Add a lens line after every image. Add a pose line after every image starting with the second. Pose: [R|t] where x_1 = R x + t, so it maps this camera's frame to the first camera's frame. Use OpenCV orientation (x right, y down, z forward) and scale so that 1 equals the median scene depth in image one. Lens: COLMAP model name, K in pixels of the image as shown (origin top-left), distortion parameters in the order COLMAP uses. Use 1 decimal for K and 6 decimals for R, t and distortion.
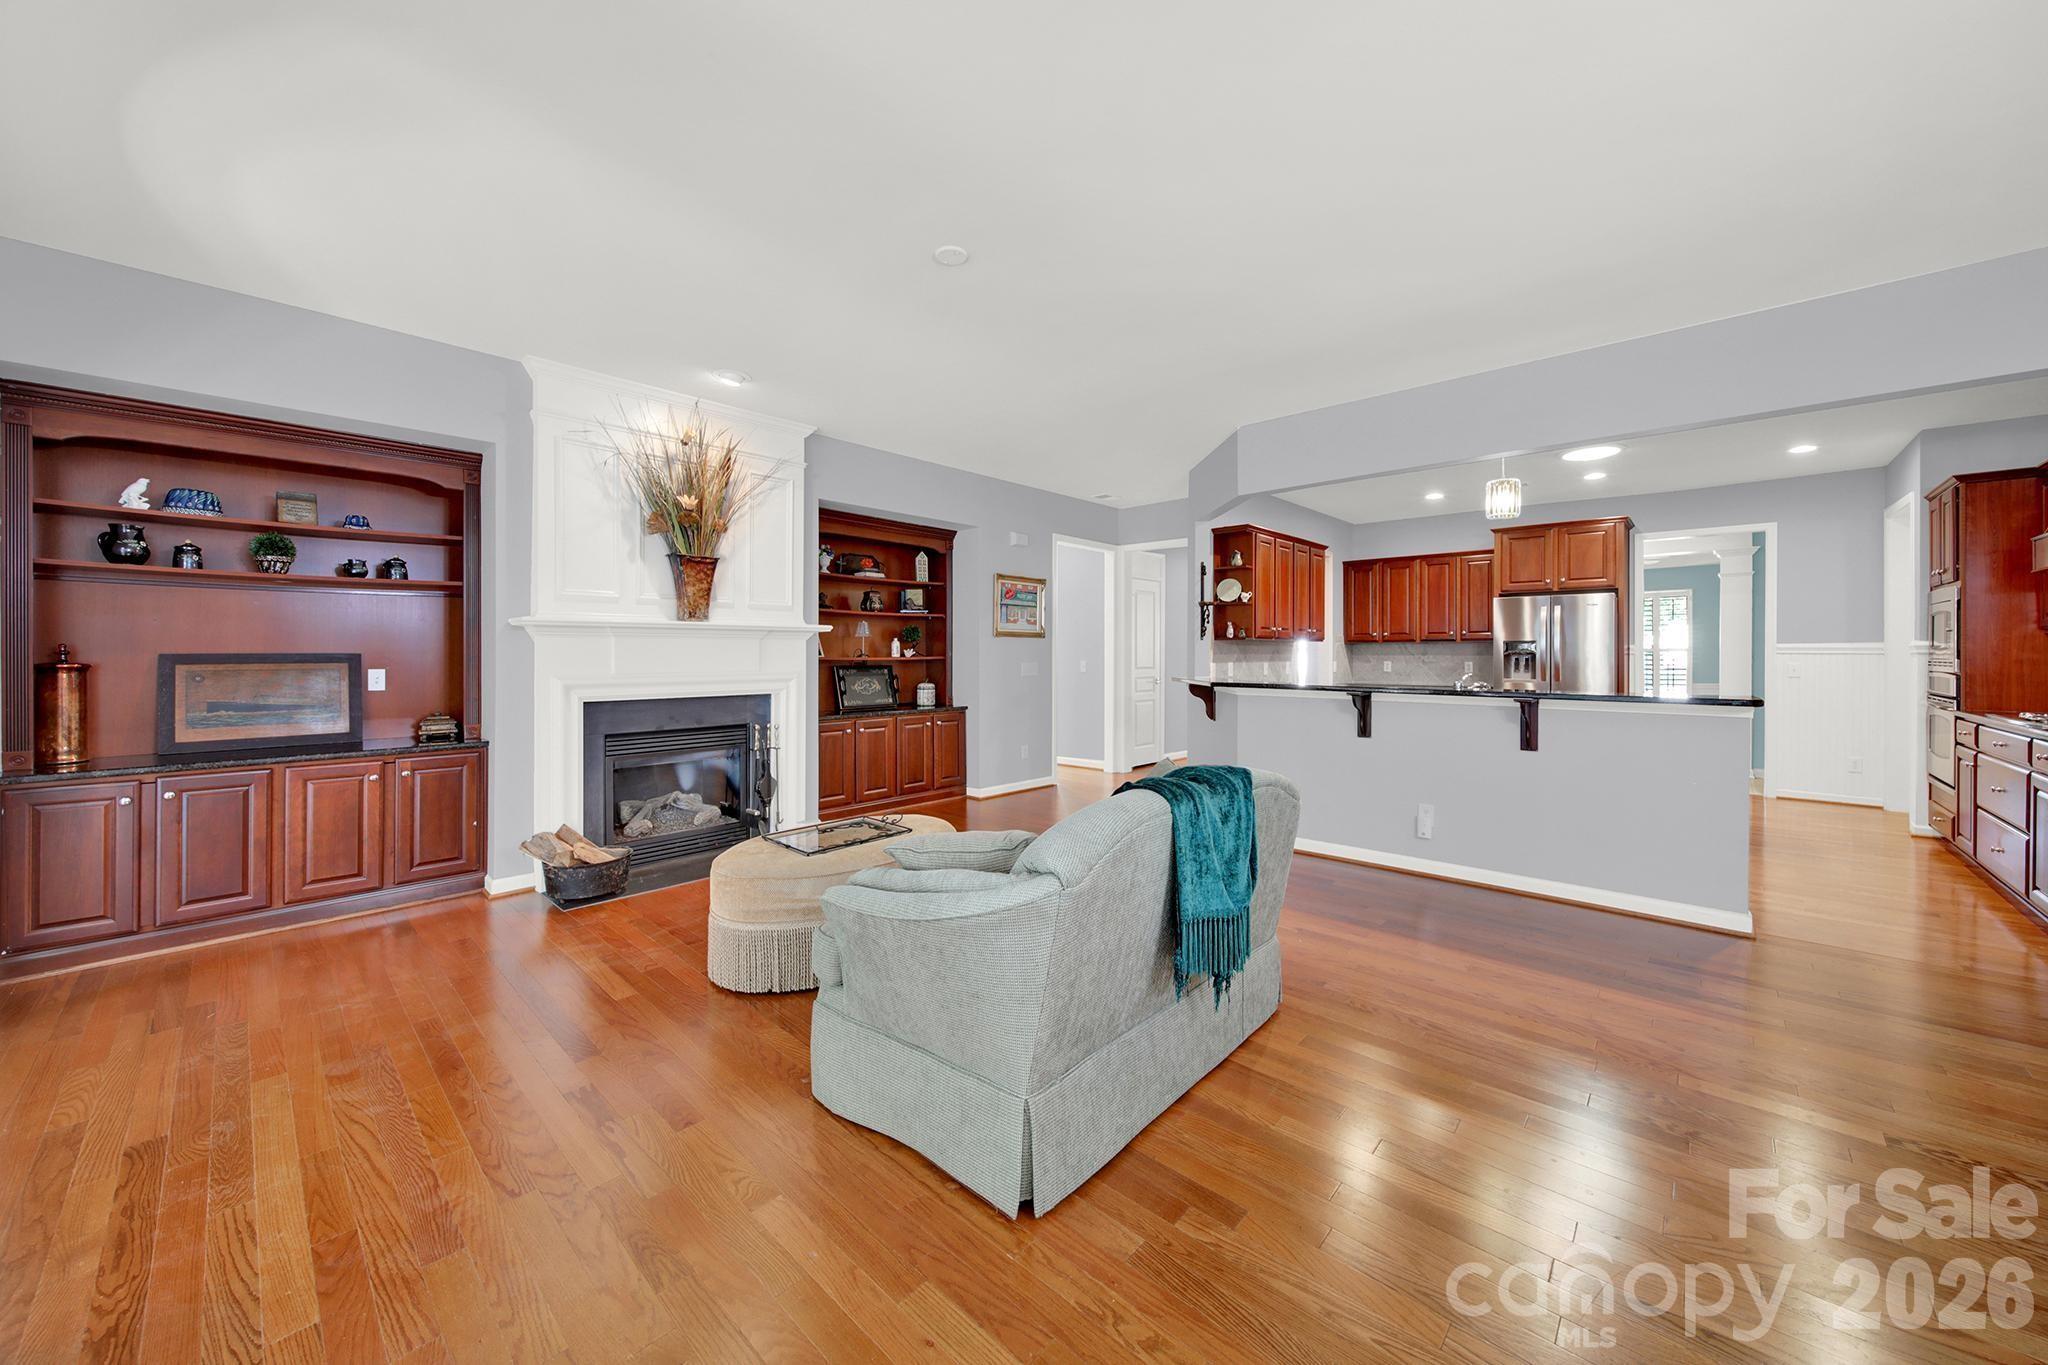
lens RADIAL K [[745.5, 0, 1023.5], [0, 745.5, 661.6], [0, 0, 1]] dist [-0.000829, -0.000180]
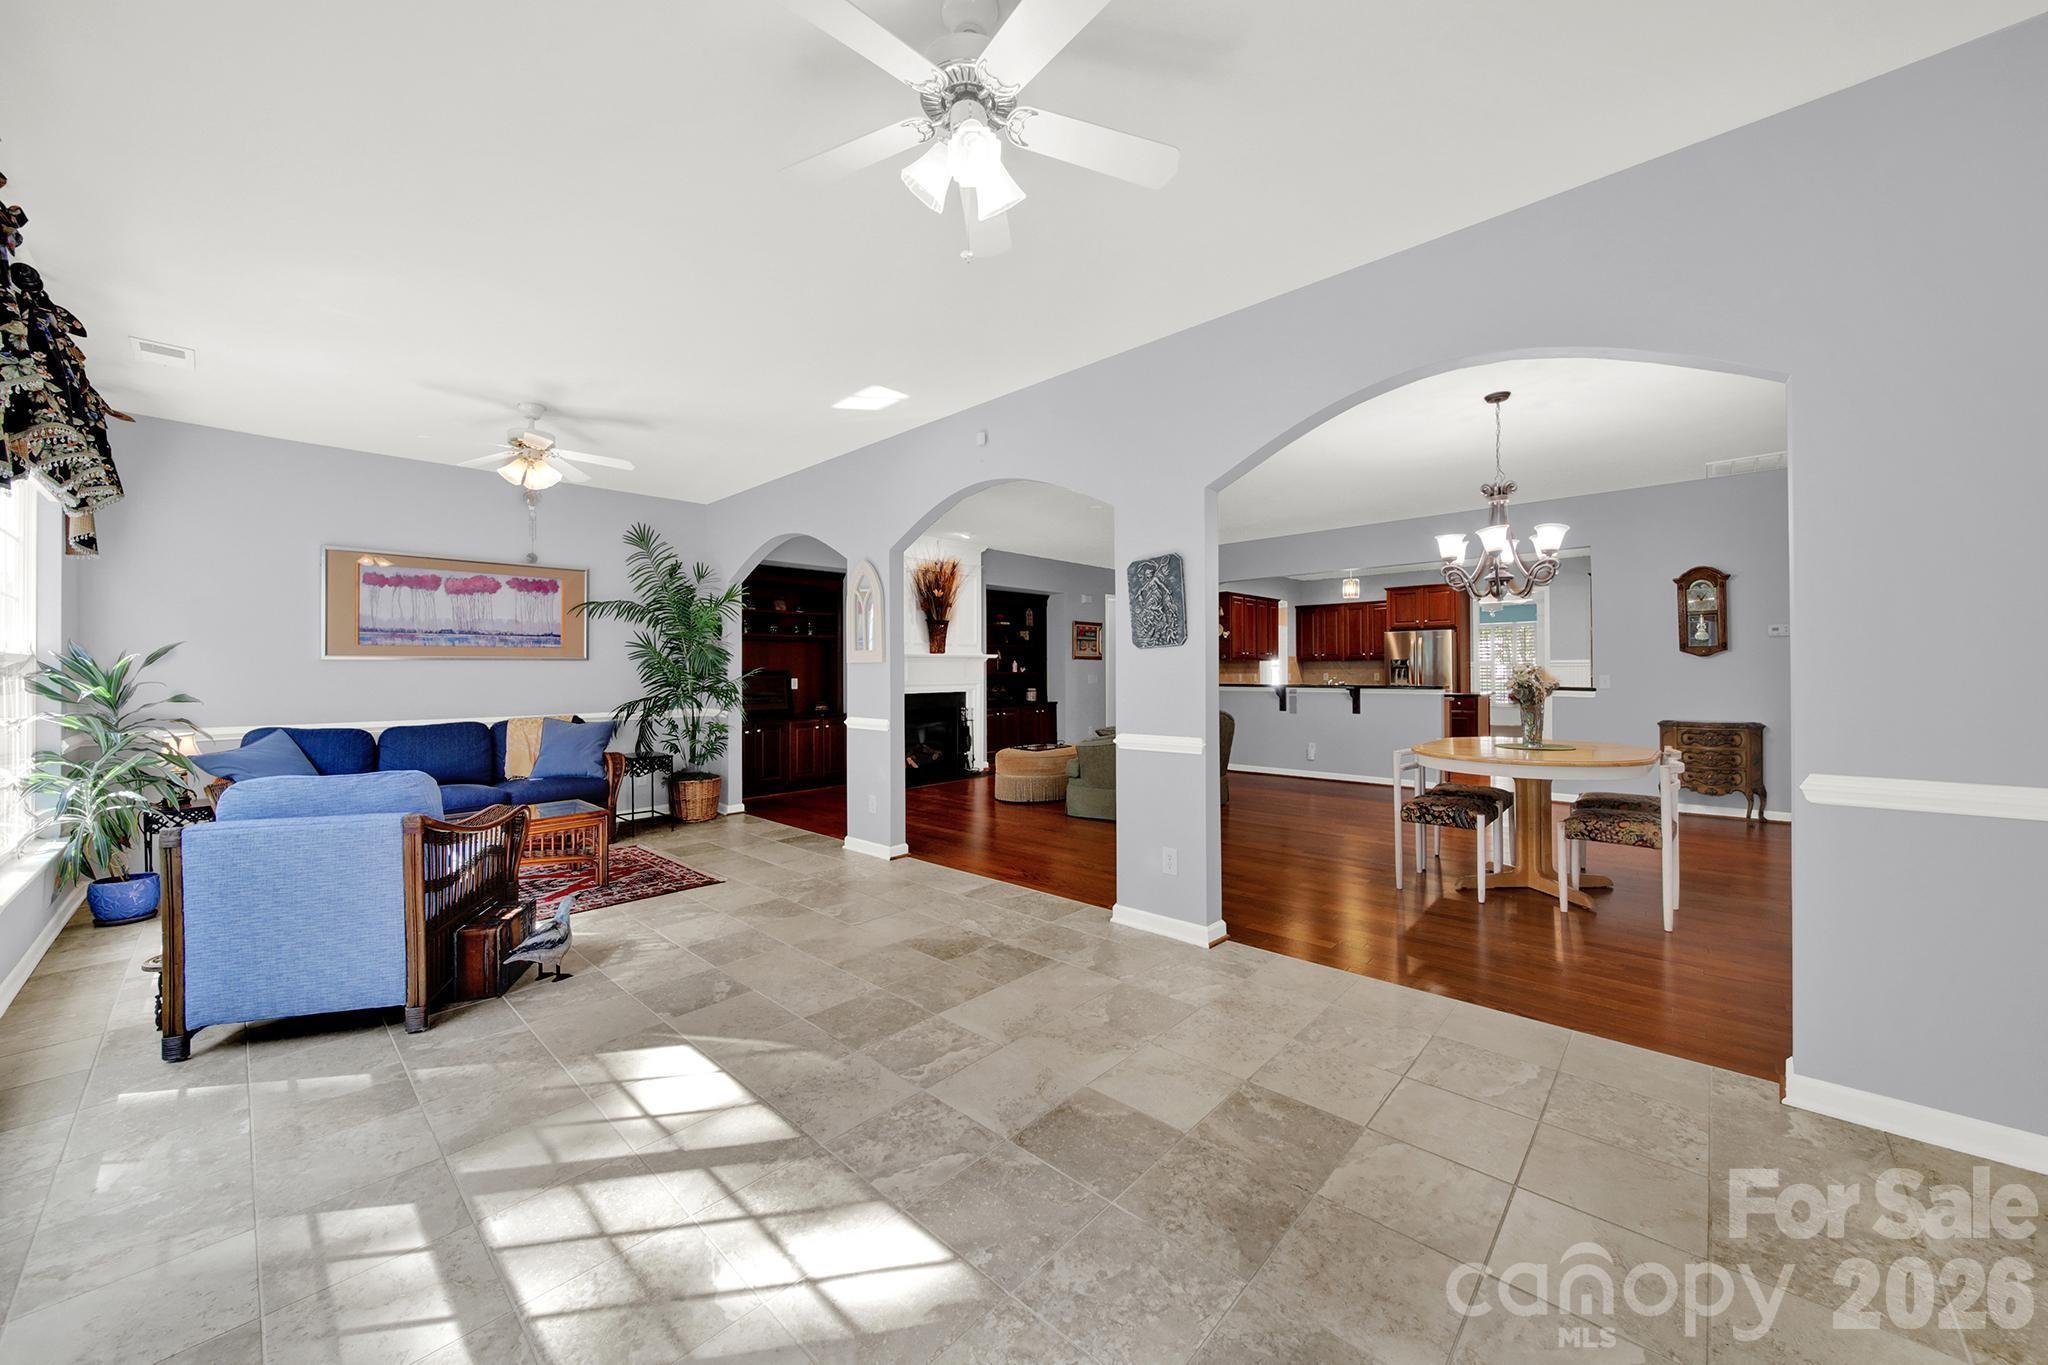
lens RADIAL K [[745.5, 0, 1017.7], [0, 745.5, 671.5], [0, 0, 1]] dist [-0.000829, -0.000180]
pose [[0.999916, -0.007081, -0.010895, -0.144839], [0.006967, 0.999921, -0.010478, 0.010235], [0.010969, 0.010402, 0.999886, -0.649693]]
